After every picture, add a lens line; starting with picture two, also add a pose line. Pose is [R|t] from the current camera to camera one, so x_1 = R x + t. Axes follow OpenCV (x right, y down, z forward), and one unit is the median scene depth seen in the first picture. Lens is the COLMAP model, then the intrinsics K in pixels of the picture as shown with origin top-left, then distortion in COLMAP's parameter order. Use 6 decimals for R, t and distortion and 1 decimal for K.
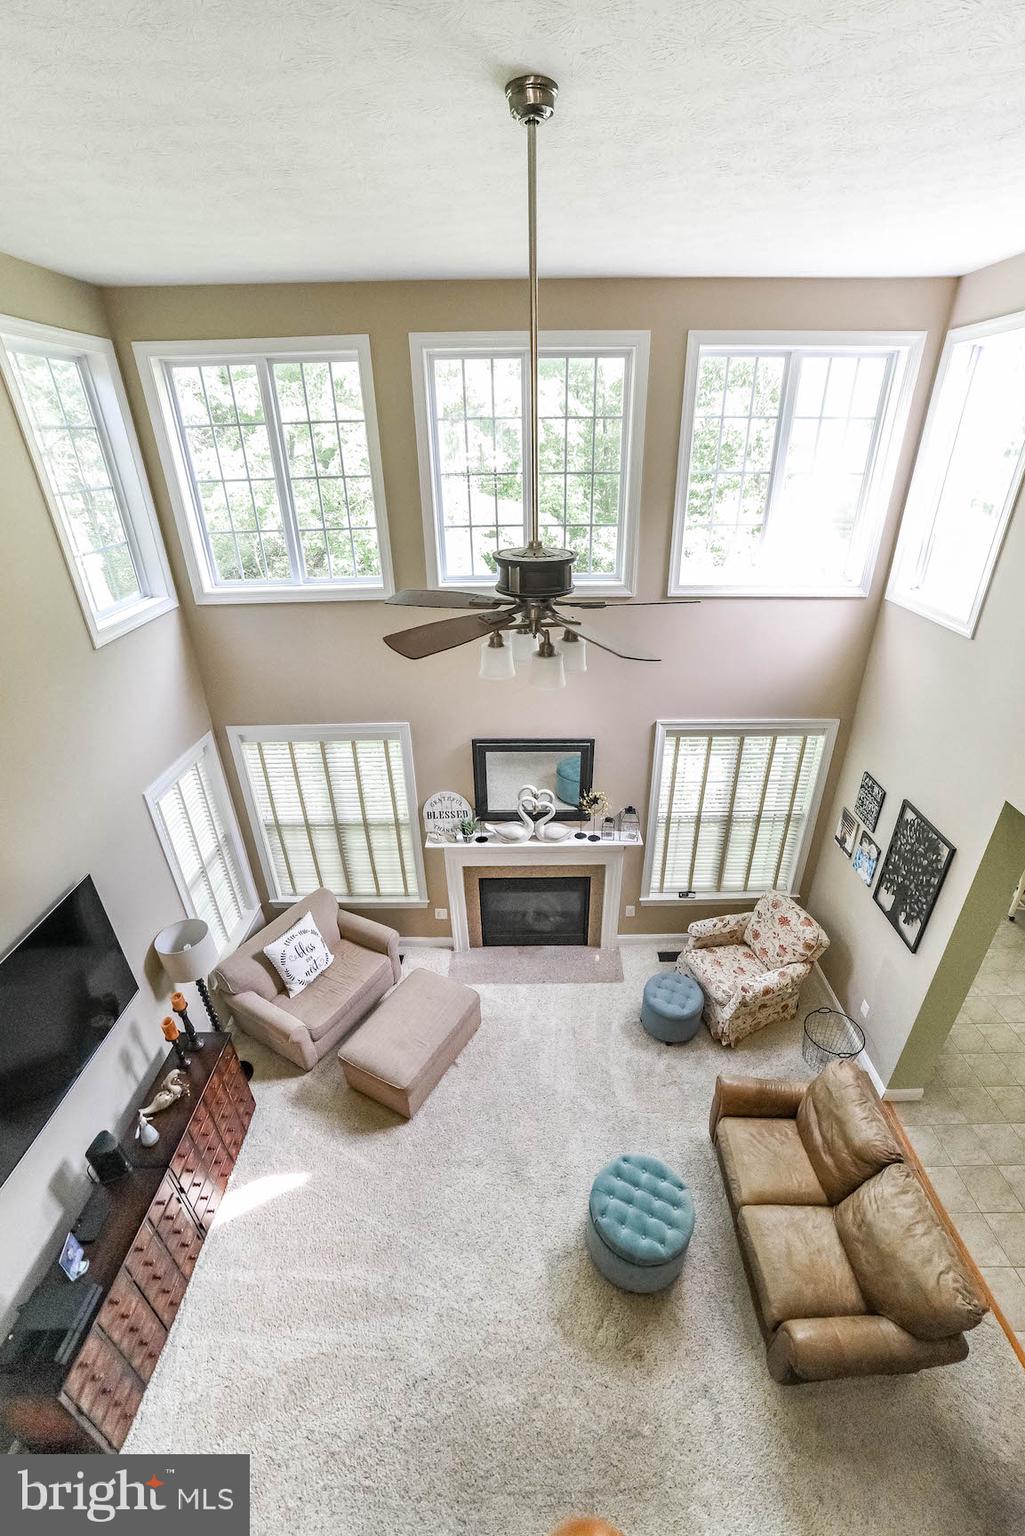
lens RADIAL K [[631.4, 0, 523.2], [0, 631.4, 787.0], [0, 0, 1]] dist [-0.024968, 0.001114]
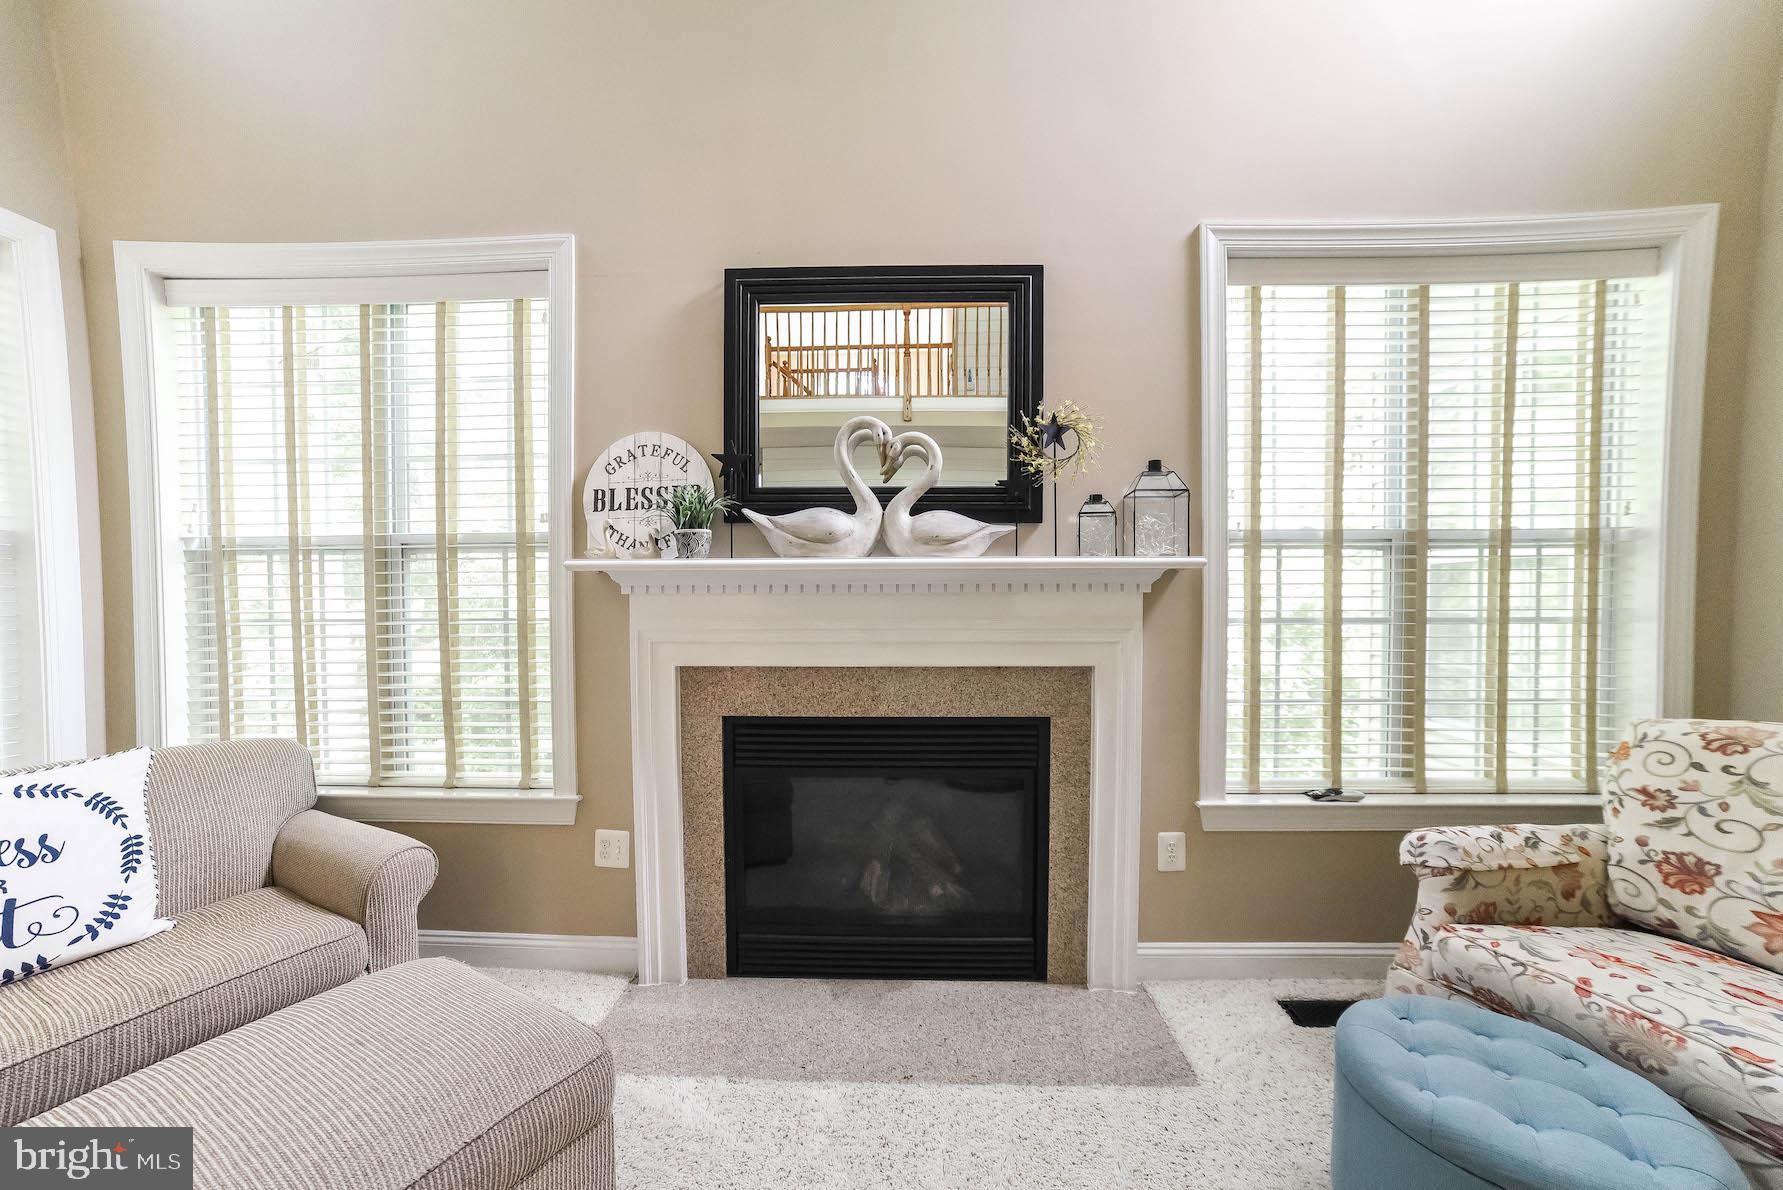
lens RADIAL K [[709.2, 0, 894.2], [0, 709.2, 599.7], [0, 0, 1]] dist [-0.033892, 0.010366]
pose [[0.999511, 0.014323, -0.027779, 0.037215], [-0.025666, 0.883324, -0.468059, 0.301567], [0.017834, 0.468544, 0.883260, 0.709878]]
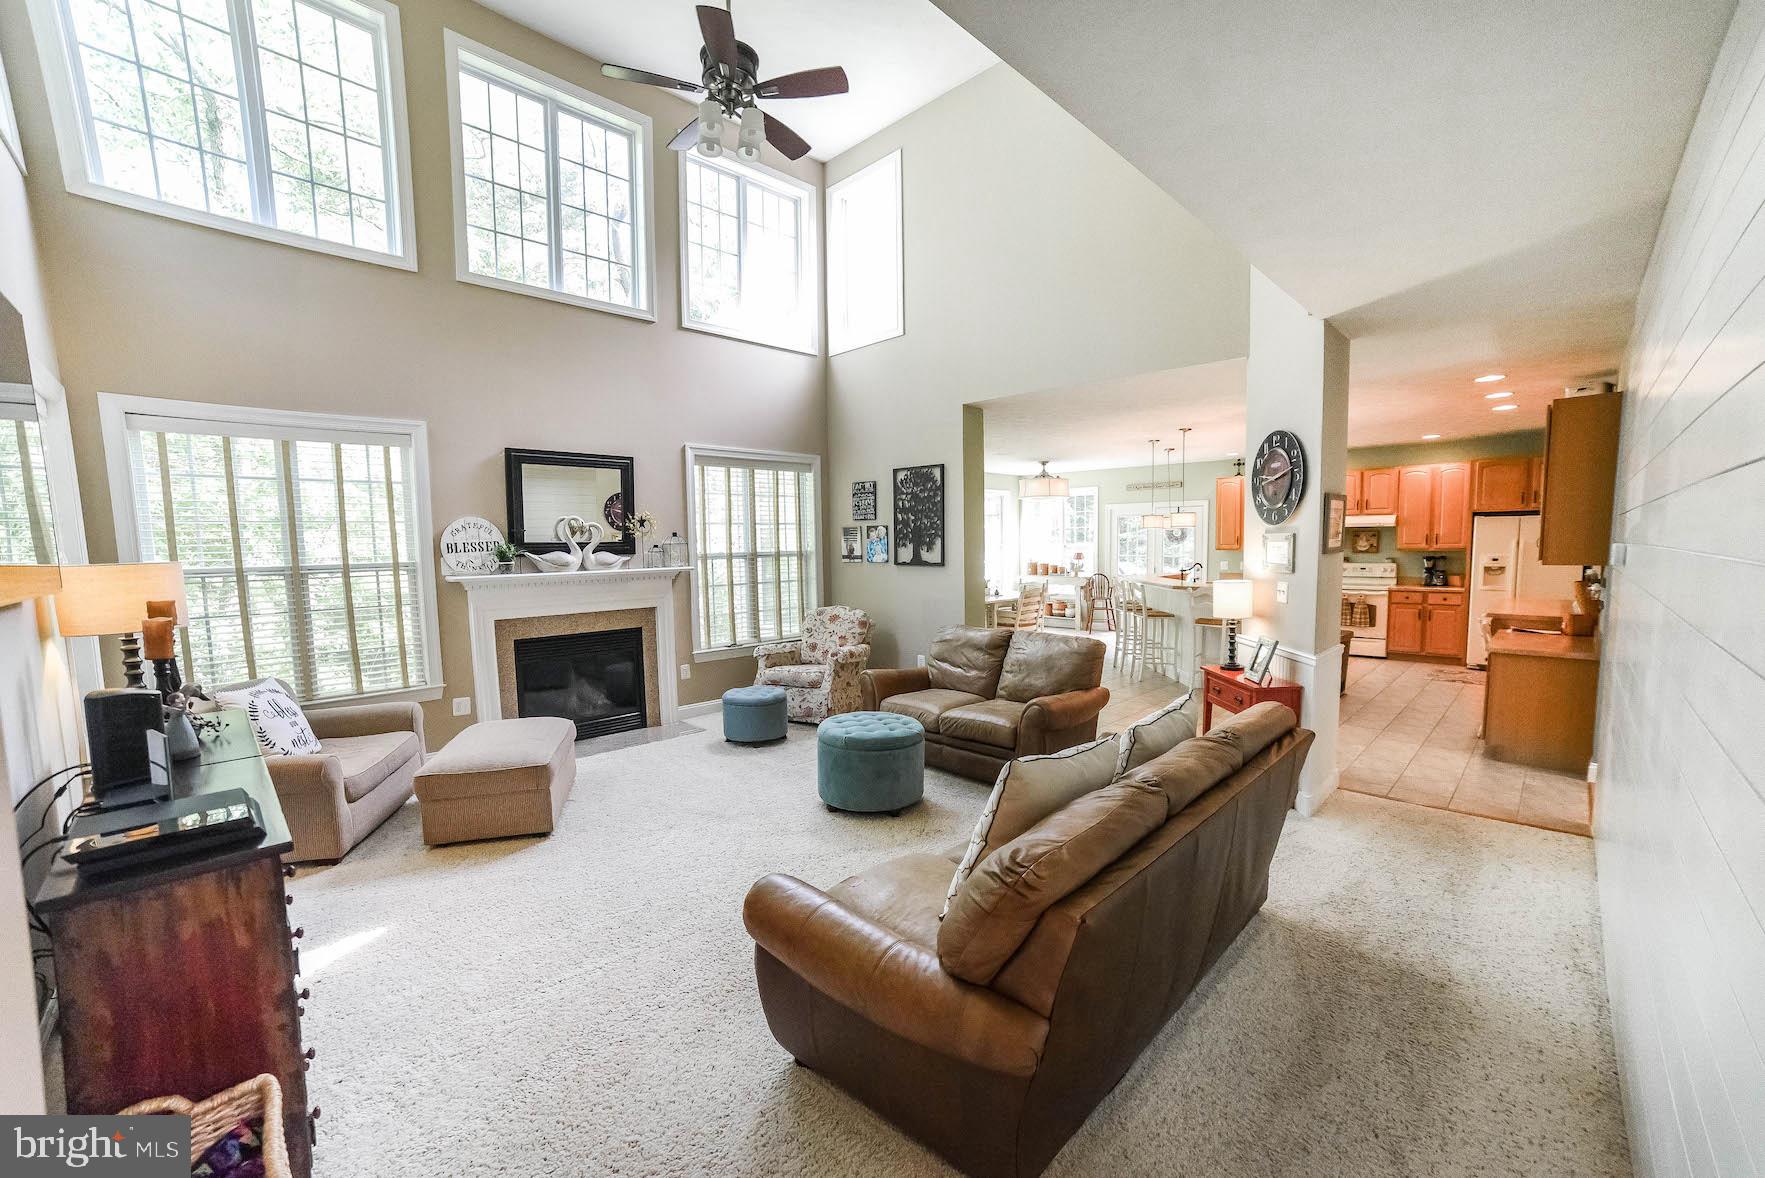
lens RADIAL K [[750.3, 0, 855.8], [0, 750.3, 597.2], [0, 0, 1]] dist [-0.006386, 0.003482]
pose [[0.734979, -0.048698, 0.676339, -0.442498], [0.333981, 0.894045, -0.298565, 0.593724], [-0.590138, 0.445323, 0.673368, 0.084514]]
